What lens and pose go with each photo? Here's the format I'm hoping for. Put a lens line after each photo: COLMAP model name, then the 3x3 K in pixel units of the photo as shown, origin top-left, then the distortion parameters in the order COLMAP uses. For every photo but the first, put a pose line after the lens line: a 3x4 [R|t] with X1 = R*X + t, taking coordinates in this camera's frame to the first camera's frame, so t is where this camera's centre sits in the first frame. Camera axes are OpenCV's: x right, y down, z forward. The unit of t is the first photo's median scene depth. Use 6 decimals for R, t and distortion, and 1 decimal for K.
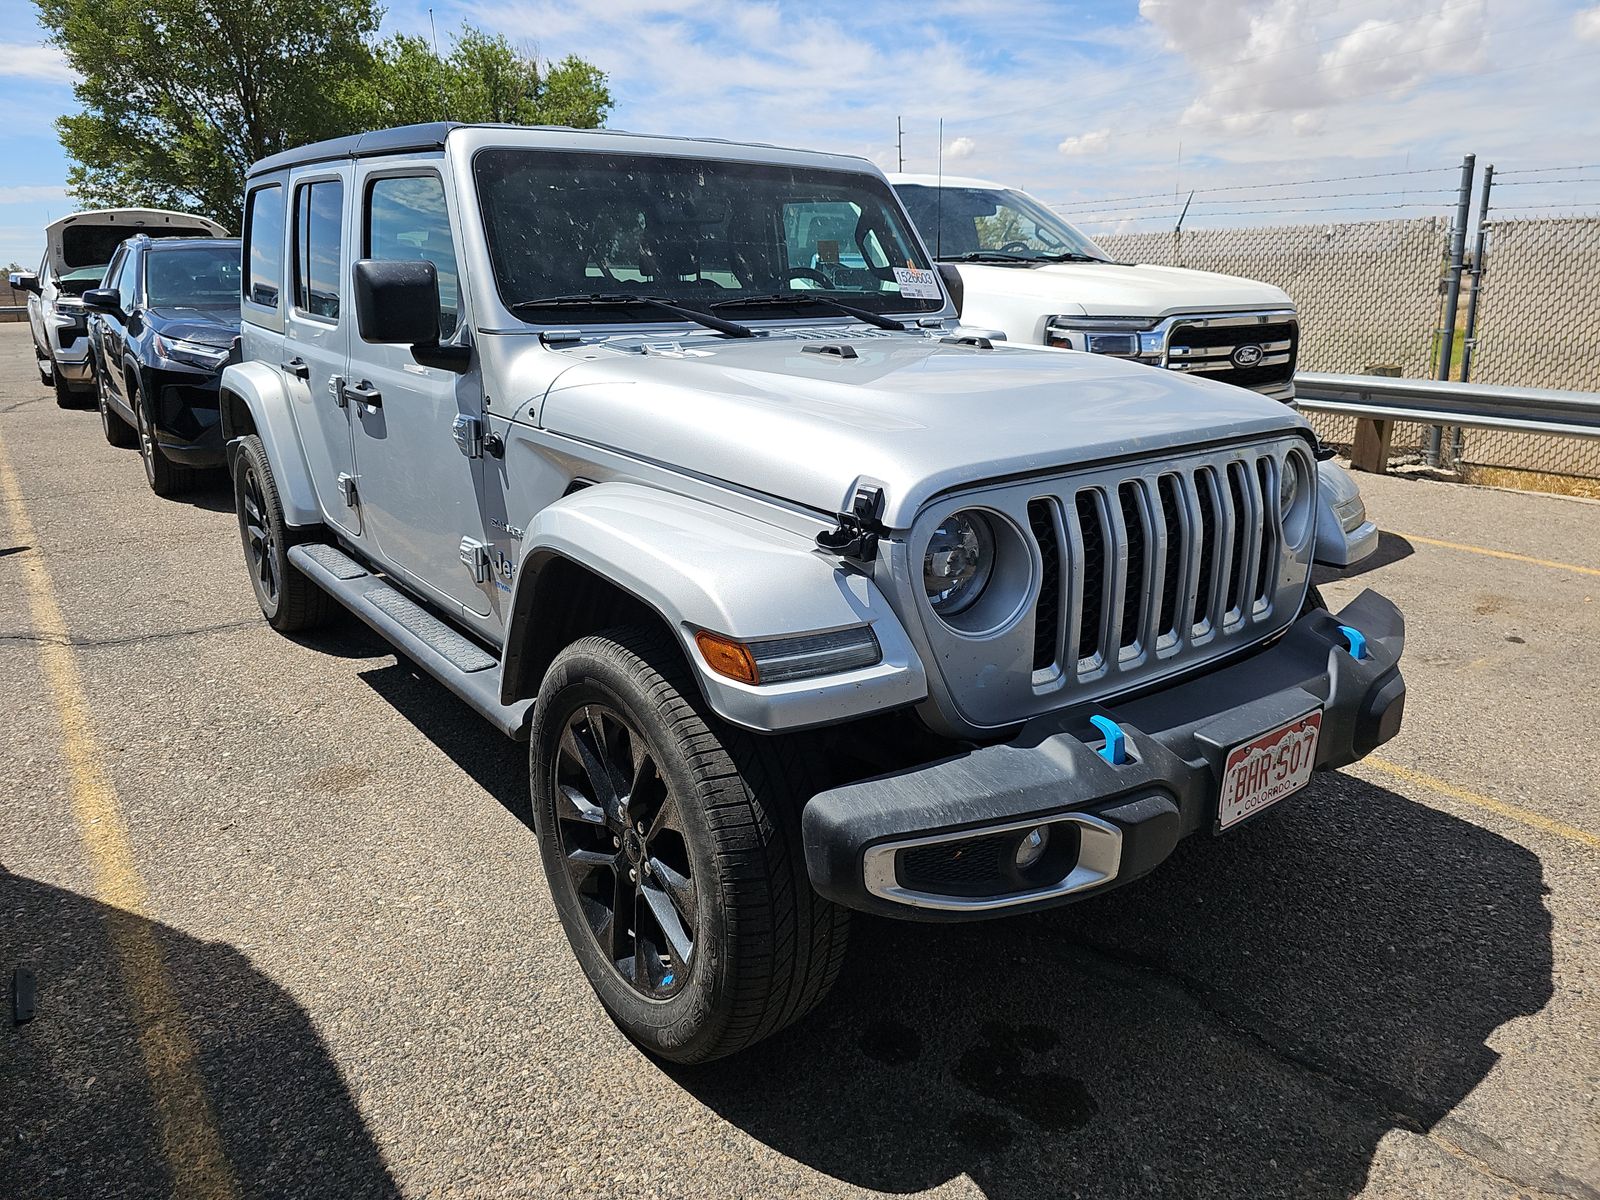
lens RADIAL K [[1083.8, 0, 800.0], [0, 1083.8, 608.4], [0, 0, 1]] dist [0.032908, -0.032176]
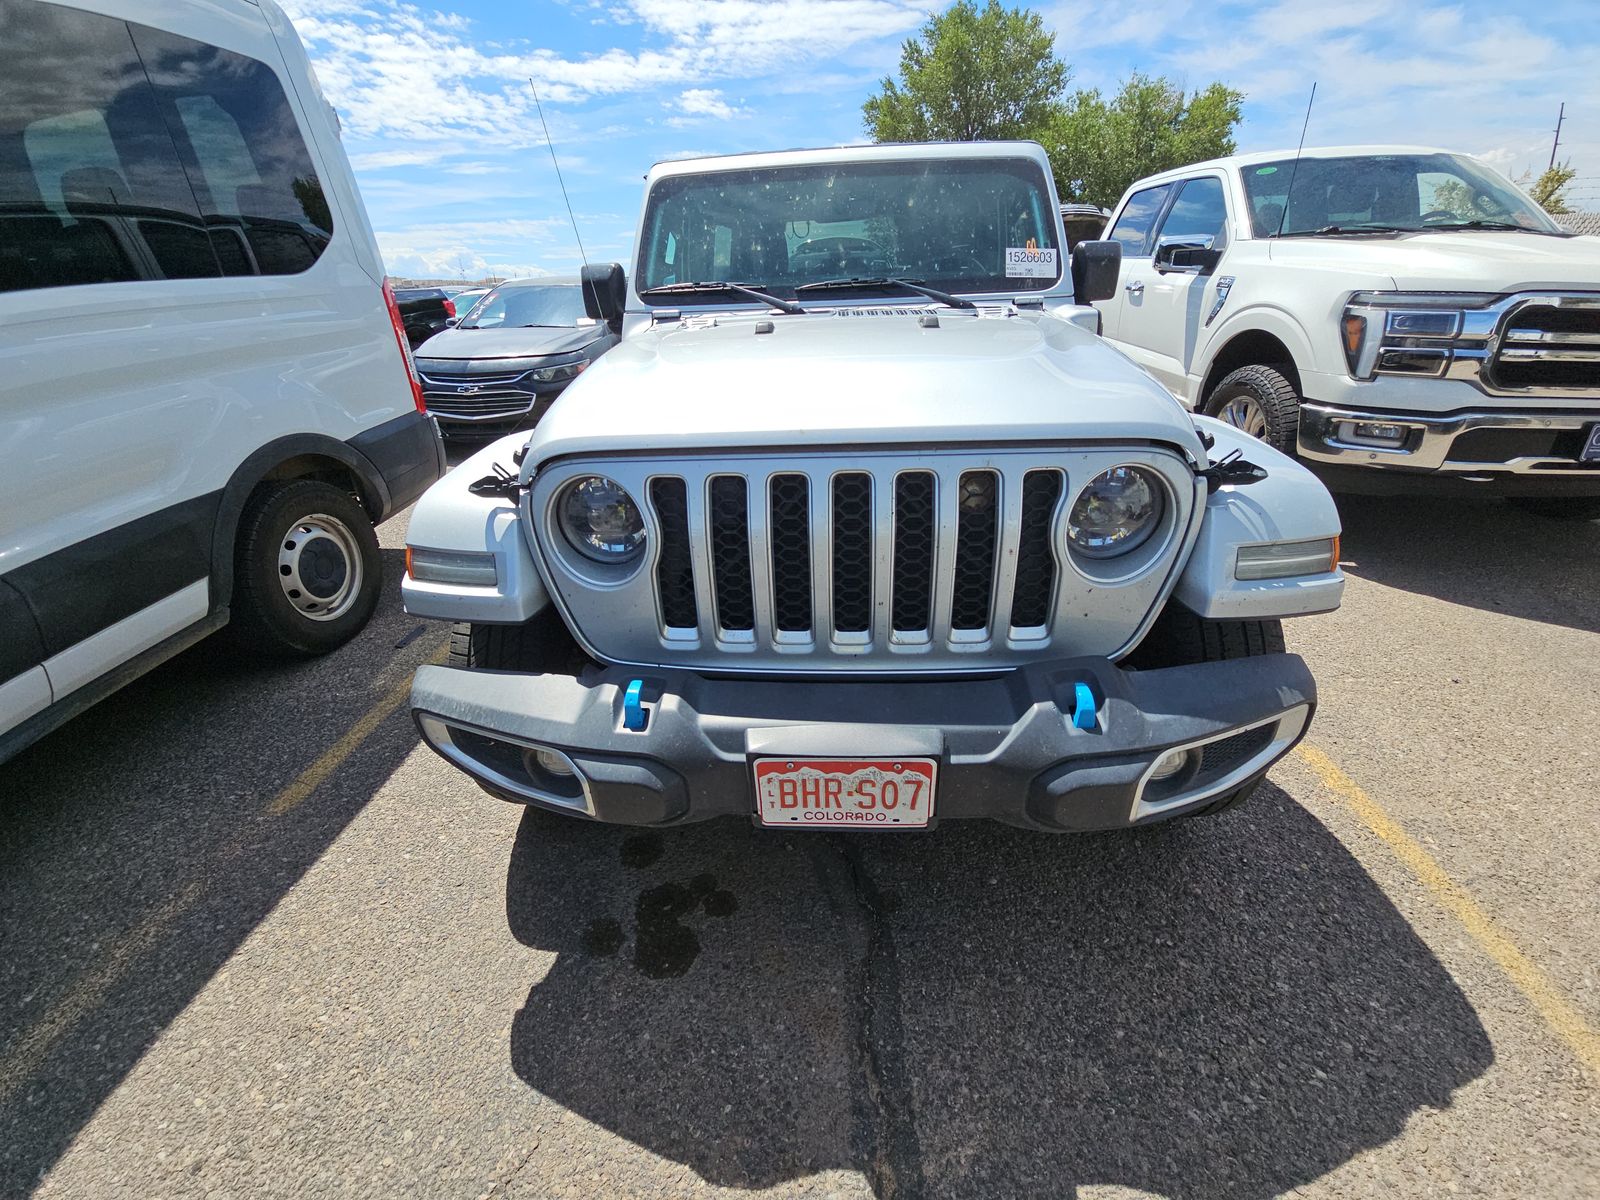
lens RADIAL K [[647.7, 0, 801.3], [0, 647.7, 613.7], [0, 0, 1]] dist [0.030584, -0.021467]
pose [[0.752525, 0.273480, -0.599095, 0.289173], [-0.158177, 0.958128, 0.238688, -0.056943], [0.639285, -0.084856, 0.764274, 0.223526]]
